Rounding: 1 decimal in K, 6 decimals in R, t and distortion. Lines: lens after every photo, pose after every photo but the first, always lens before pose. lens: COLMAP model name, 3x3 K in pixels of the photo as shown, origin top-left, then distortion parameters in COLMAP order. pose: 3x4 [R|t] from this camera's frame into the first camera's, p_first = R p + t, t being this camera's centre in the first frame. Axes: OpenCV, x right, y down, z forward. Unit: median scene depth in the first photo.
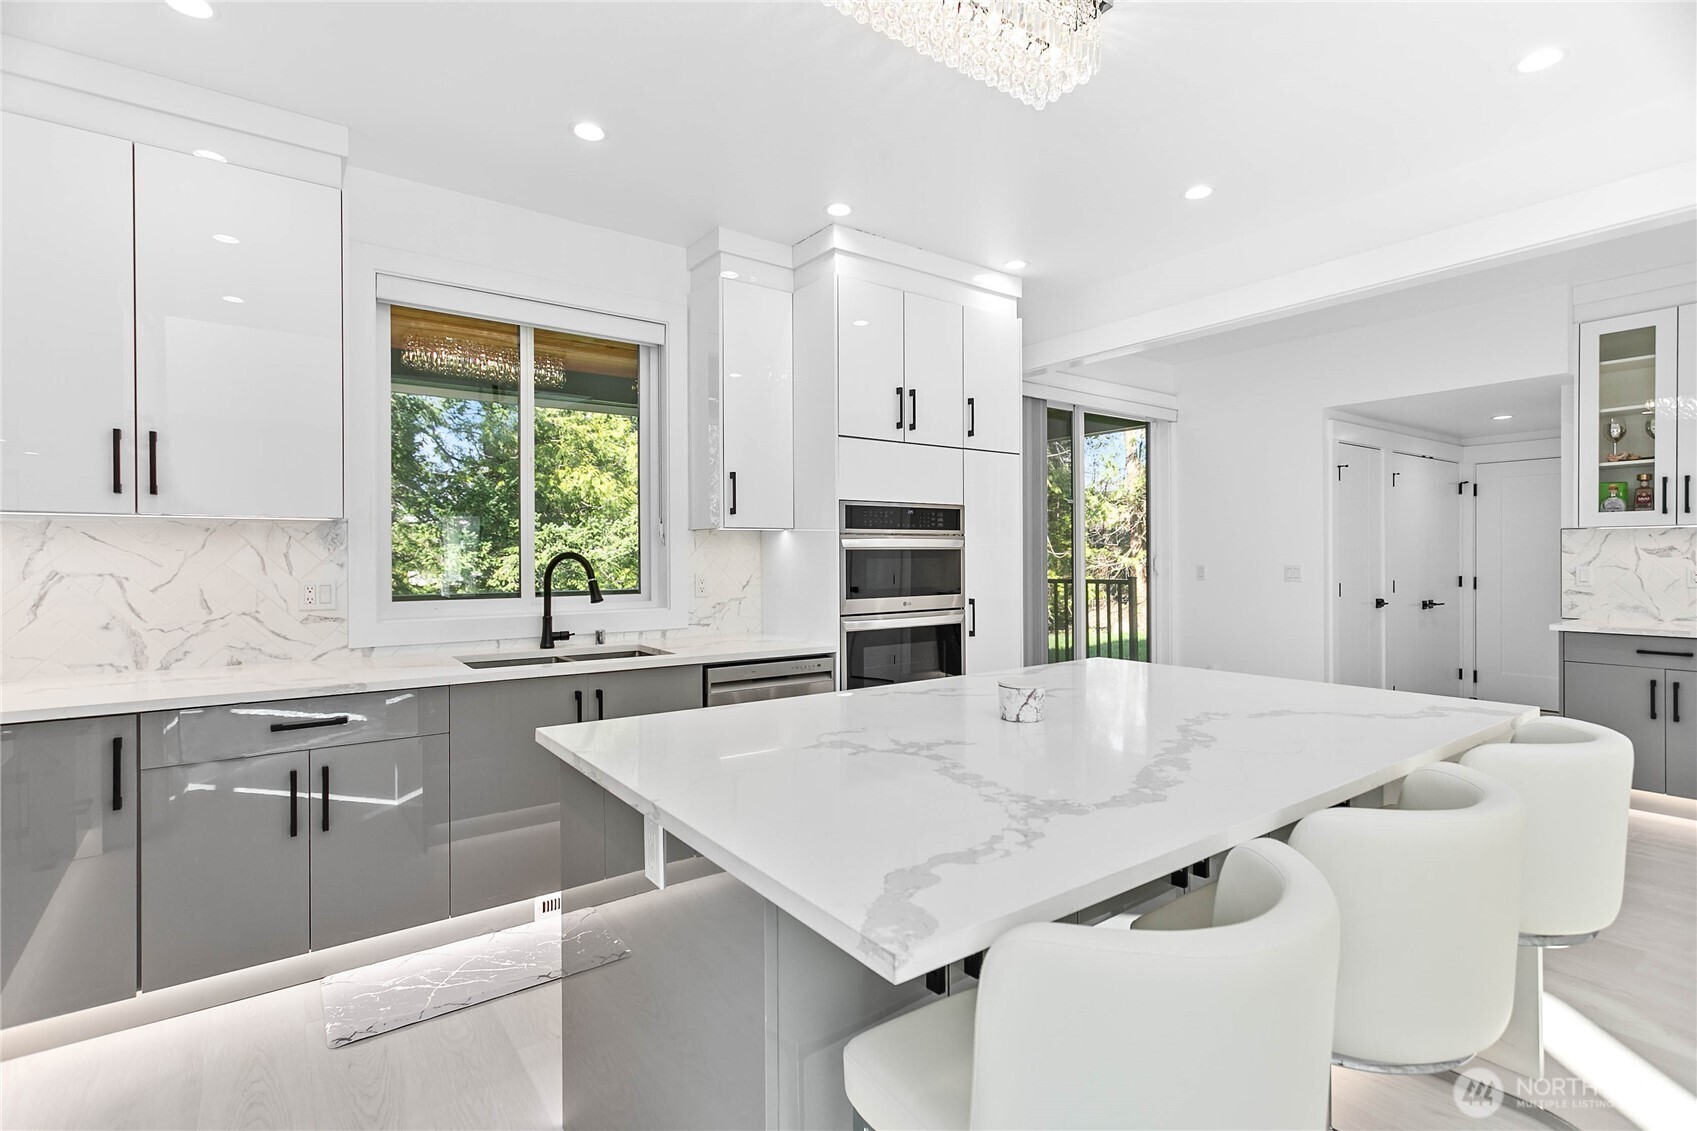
lens RADIAL K [[811.0, 0, 836.2], [0, 811.0, 563.7], [0, 0, 1]] dist [-0.033721, -0.001014]
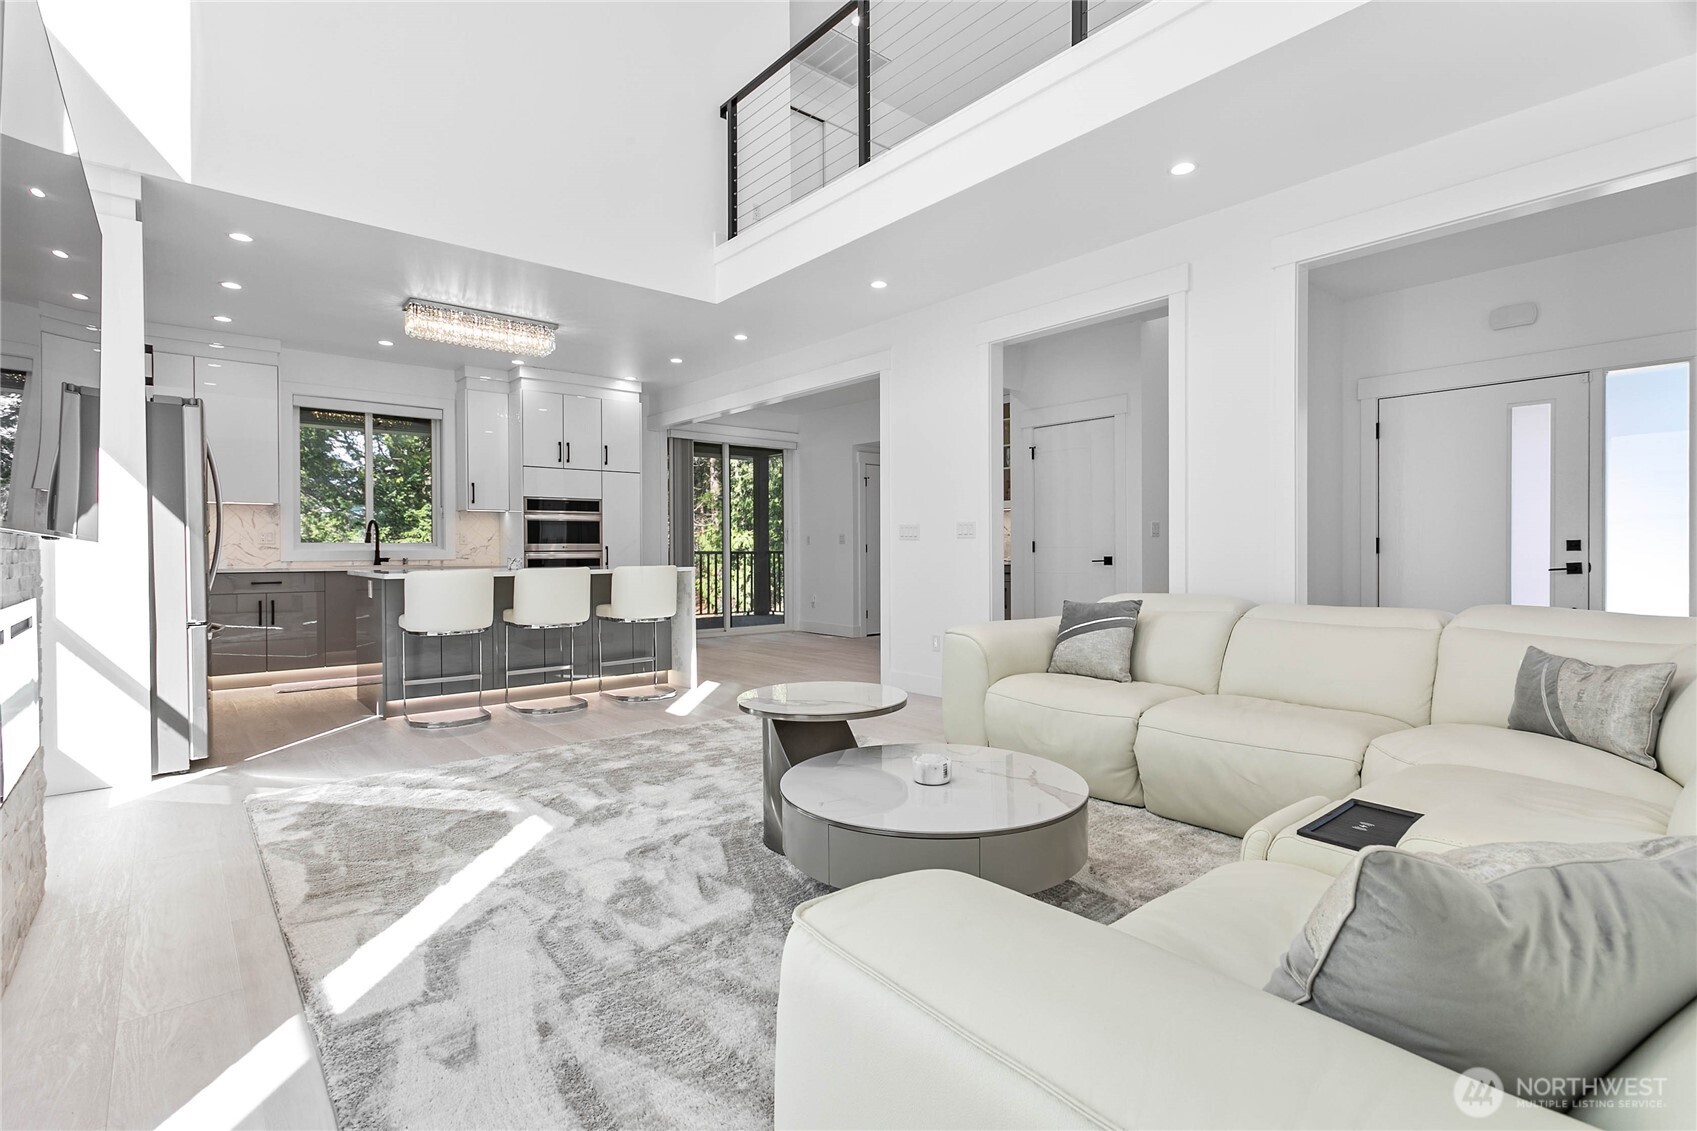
lens RADIAL K [[811.0, 0, 862.8], [0, 811.0, 558.2], [0, 0, 1]] dist [-0.033721, -0.001014]
pose [[0.995013, -0.001798, 0.099728, 0.631111], [0.001680, 0.999998, 0.001266, 0.075522], [-0.099730, -0.001092, 0.995014, -1.101383]]
